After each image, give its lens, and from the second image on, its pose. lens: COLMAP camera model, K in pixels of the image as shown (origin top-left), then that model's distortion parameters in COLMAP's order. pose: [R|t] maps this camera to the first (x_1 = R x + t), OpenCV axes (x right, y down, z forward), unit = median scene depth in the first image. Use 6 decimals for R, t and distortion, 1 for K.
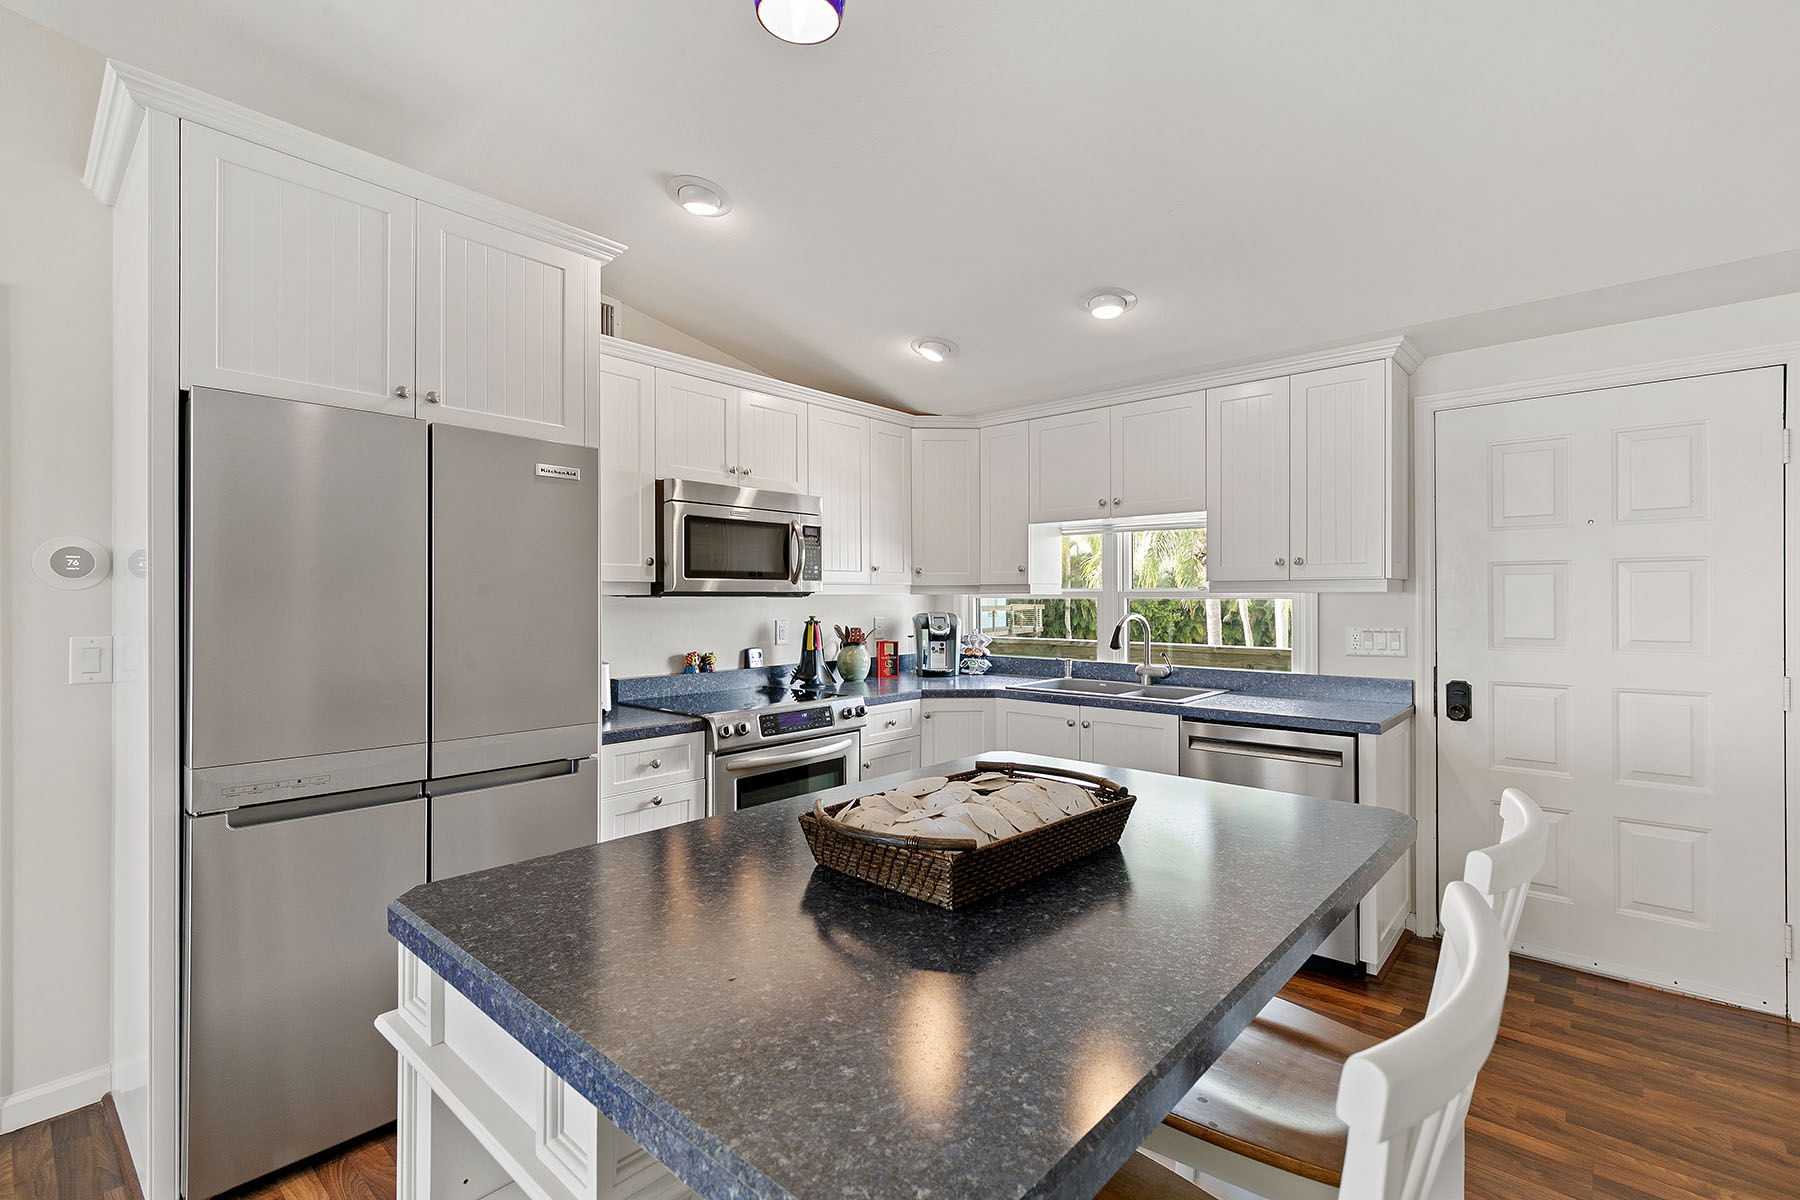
lens RADIAL K [[809.8, 0, 897.3], [0, 809.8, 594.7], [0, 0, 1]] dist [0.009446, -0.002739]
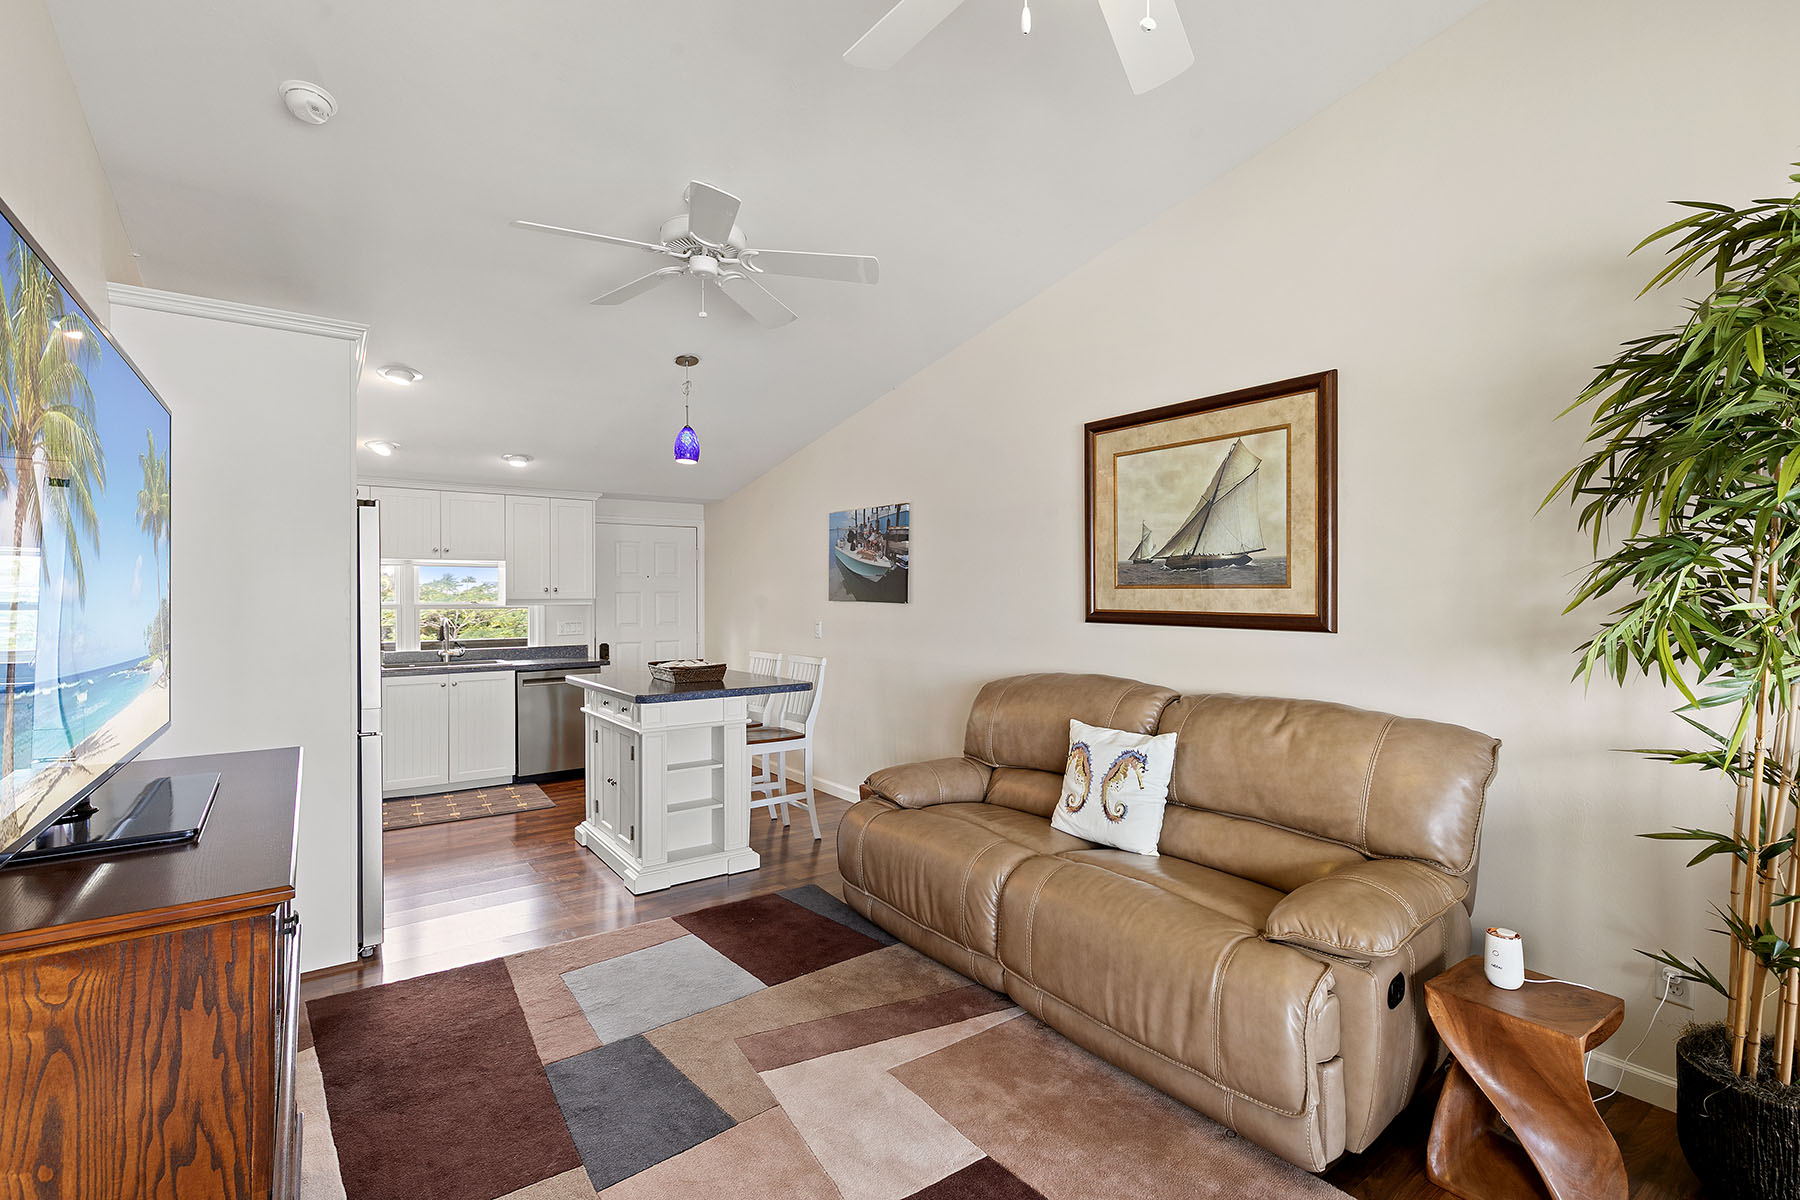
lens RADIAL K [[809.8, 0, 903.1], [0, 809.8, 596.5], [0, 0, 1]] dist [0.009446, -0.002739]
pose [[0.215522, 0.002880, 0.976495, -1.197884], [0.001953, 0.999992, -0.003380, -0.014382], [-0.976497, 0.002636, 0.215515, -0.271216]]
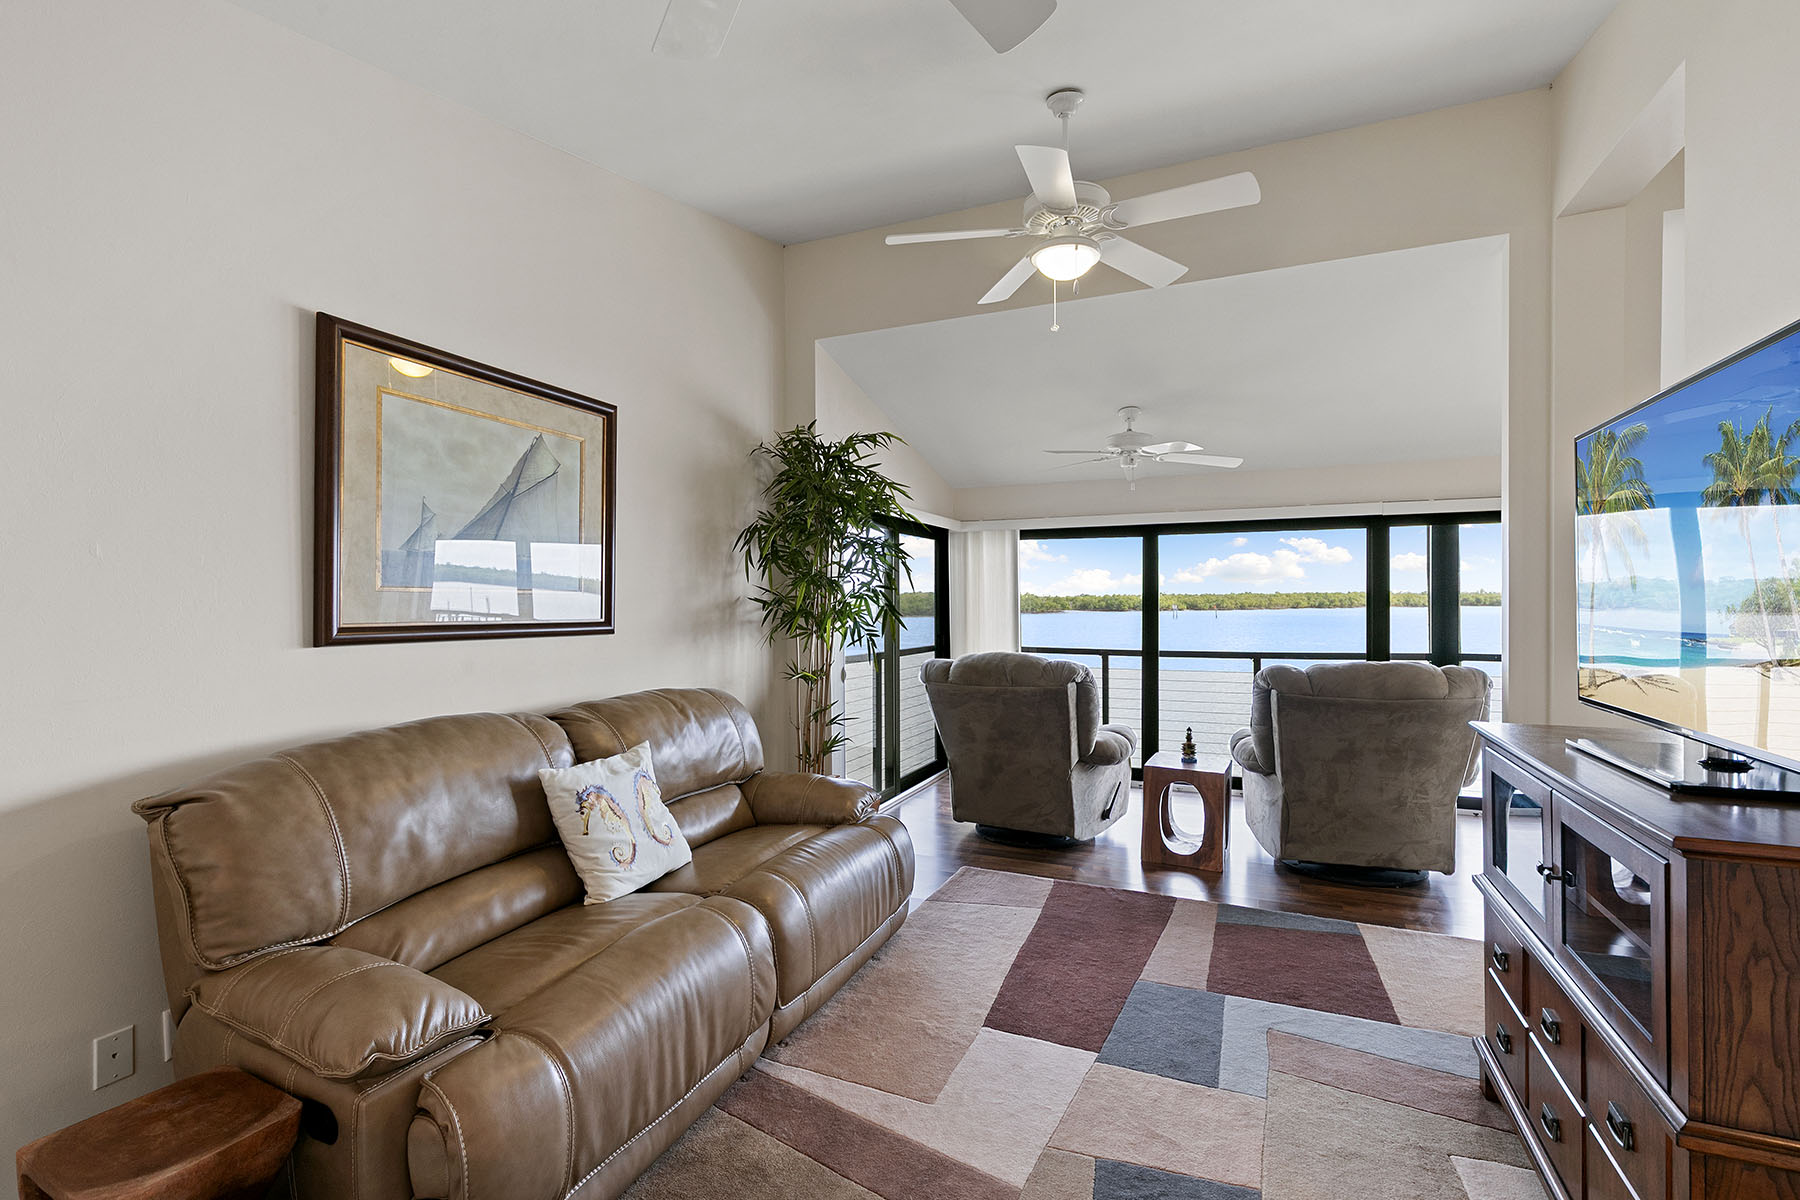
lens RADIAL K [[809.8, 0, 899.5], [0, 809.8, 604.8], [0, 0, 1]] dist [0.009446, -0.002739]
pose [[-0.951591, 0.008480, -0.307251, -0.315402], [0.007838, 0.999964, 0.003324, -0.014384], [0.307268, 0.000755, -0.951623, 0.490243]]
